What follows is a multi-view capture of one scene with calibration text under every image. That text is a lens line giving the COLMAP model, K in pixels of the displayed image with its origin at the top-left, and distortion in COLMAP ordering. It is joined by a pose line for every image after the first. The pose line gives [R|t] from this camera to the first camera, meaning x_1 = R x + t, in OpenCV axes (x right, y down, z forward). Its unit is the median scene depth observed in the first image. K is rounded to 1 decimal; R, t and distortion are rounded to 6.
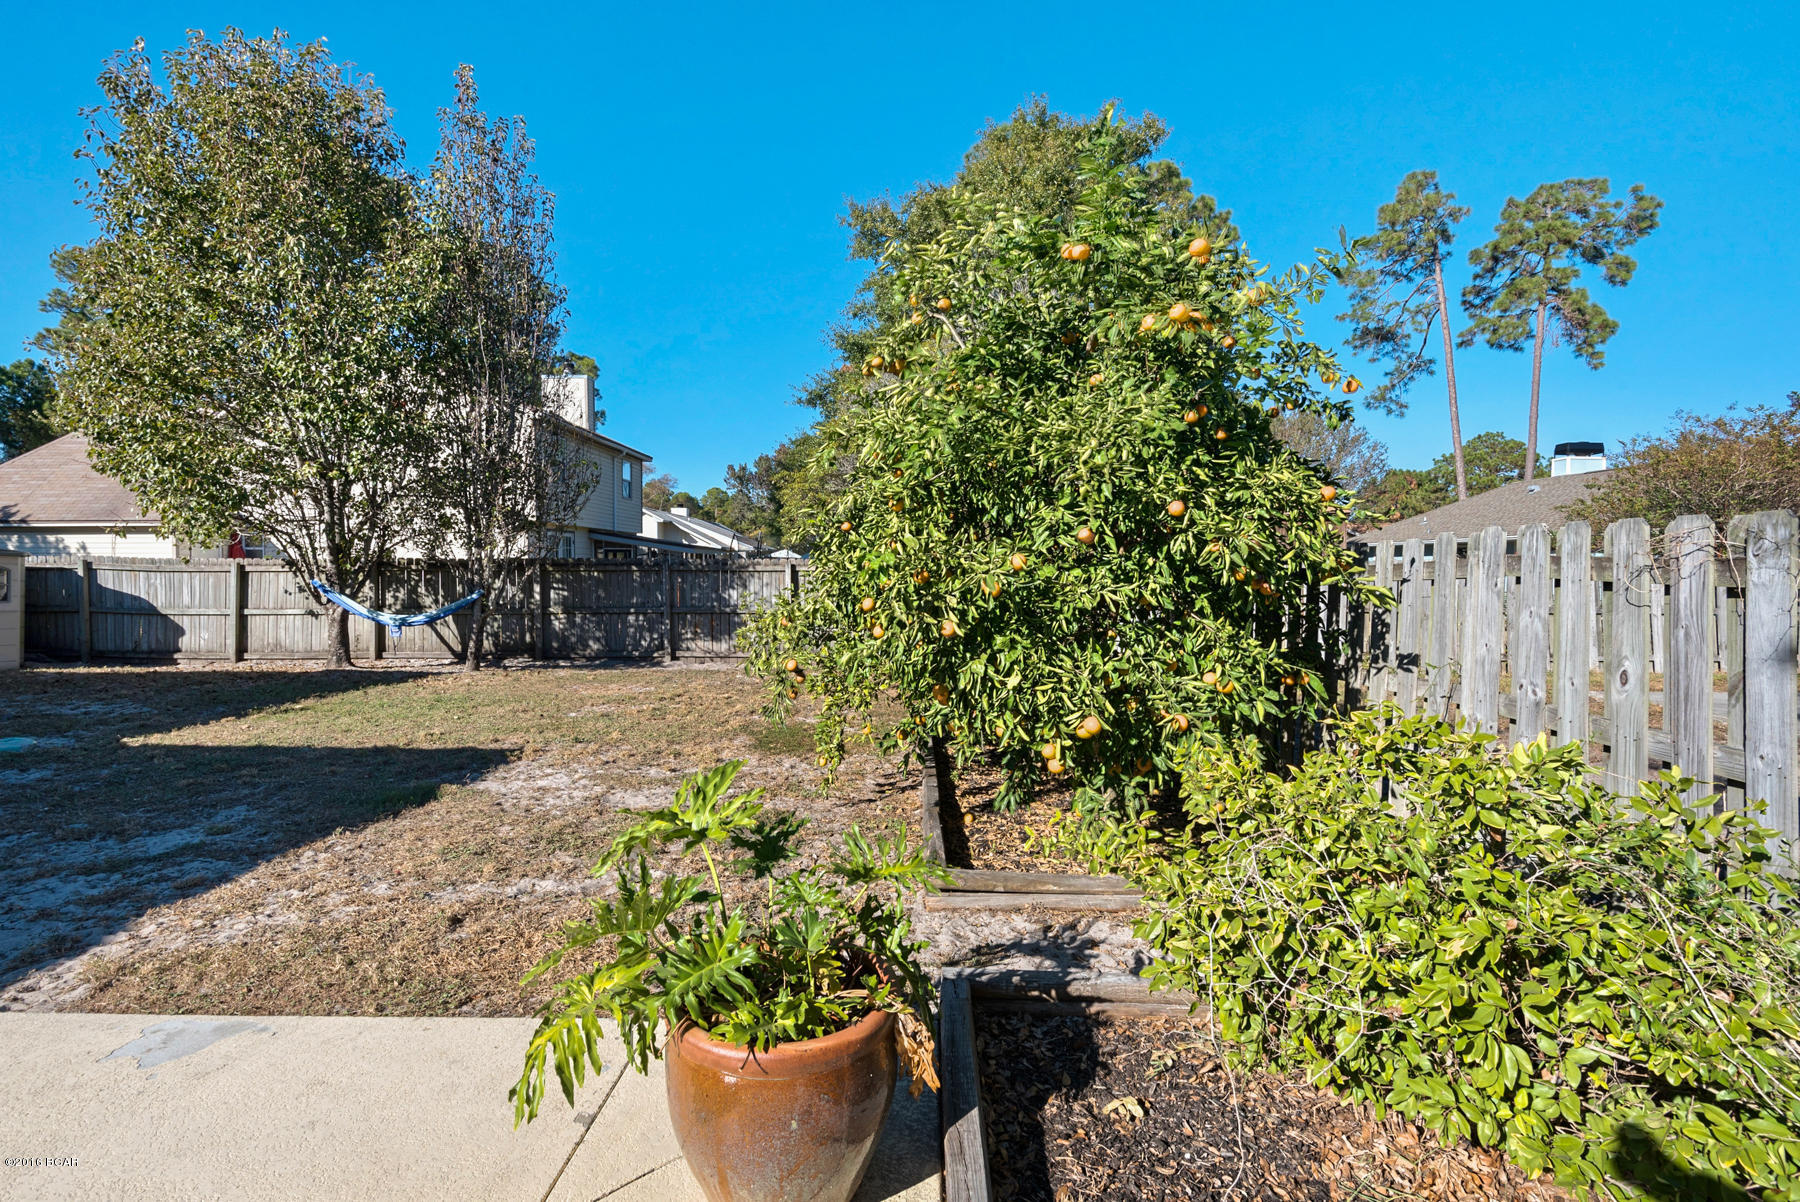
lens RADIAL K [[873.6, 0, 894.6], [0, 873.6, 558.9], [0, 0, 1]] dist [-0.001790, -0.000342]
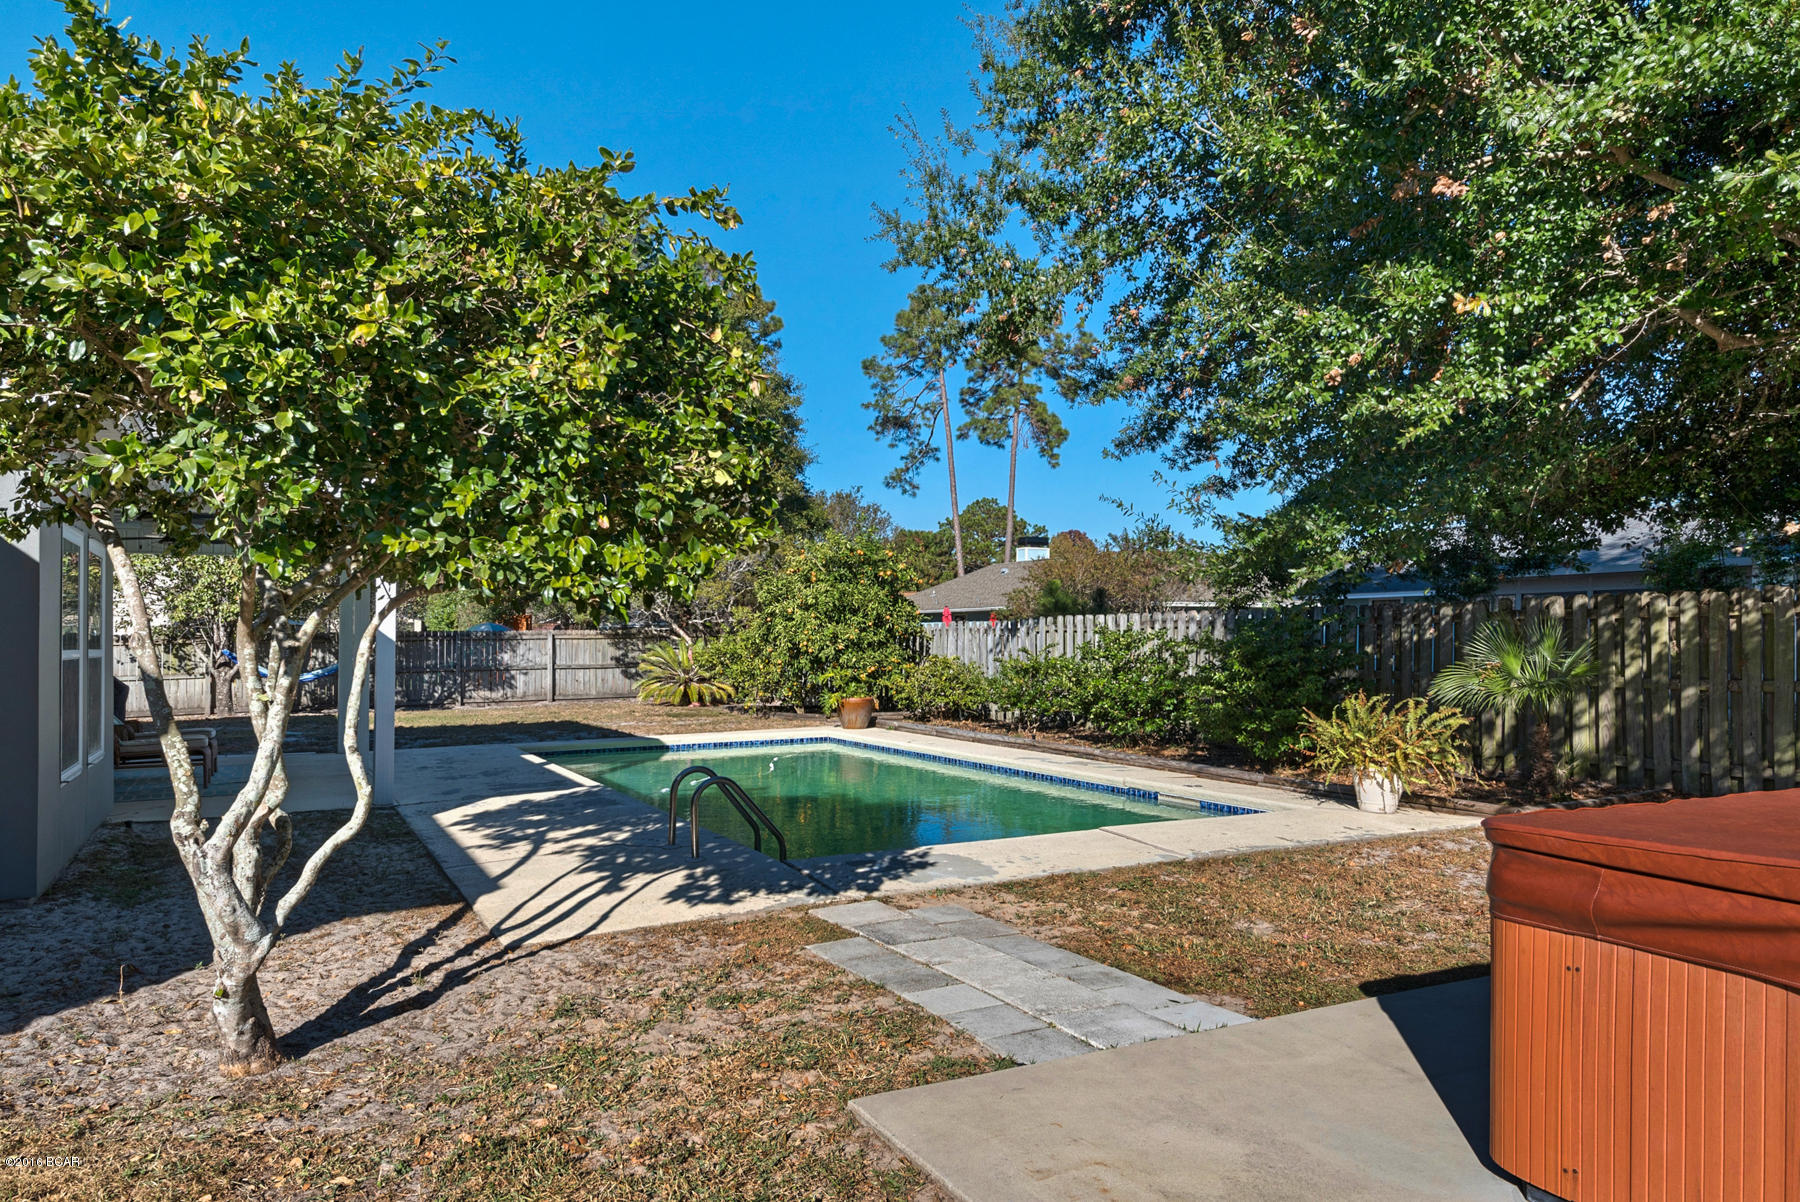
lens RADIAL K [[1143.3, 0, 899.4], [0, 1143.3, 644.2], [0, 0, 1]] dist [0.069013, 0.000064]
pose [[0.868597, -0.012527, 0.495361, -0.546015], [0.005094, 0.999853, 0.016352, -0.004854], [-0.495493, -0.011680, 0.868533, -0.880323]]
